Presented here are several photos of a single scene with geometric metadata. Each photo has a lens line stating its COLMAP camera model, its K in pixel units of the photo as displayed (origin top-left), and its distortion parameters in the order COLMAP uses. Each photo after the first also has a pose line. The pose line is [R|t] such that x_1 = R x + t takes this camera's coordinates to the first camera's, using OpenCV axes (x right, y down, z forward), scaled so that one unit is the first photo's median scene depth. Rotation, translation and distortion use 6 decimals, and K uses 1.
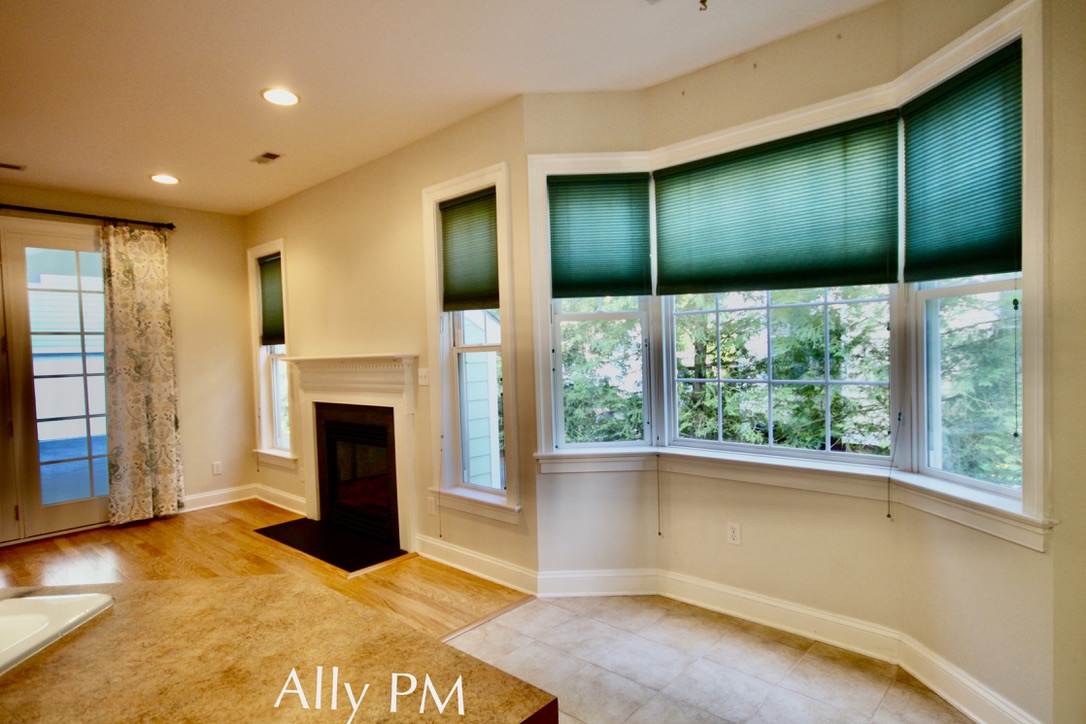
lens RADIAL K [[552.3, 0, 541.6], [0, 552.3, 370.8], [0, 0, 1]] dist [0.002320, -0.000513]
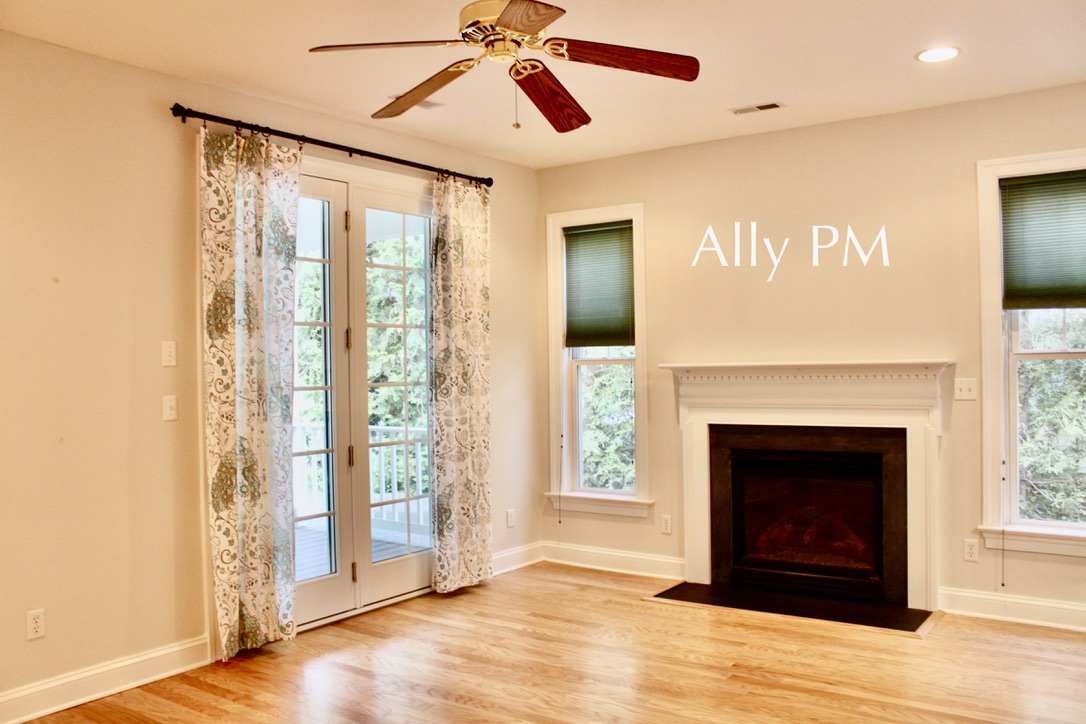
lens RADIAL K [[869.5, 0, 545.0], [0, 869.5, 363.7], [0, 0, 1]] dist [-0.117777, 0.000898]
pose [[0.996793, 0.013566, 0.078867, -0.721066], [-0.010754, 0.999295, -0.035979, 0.019441], [-0.079299, 0.035015, 0.996236, -0.137472]]
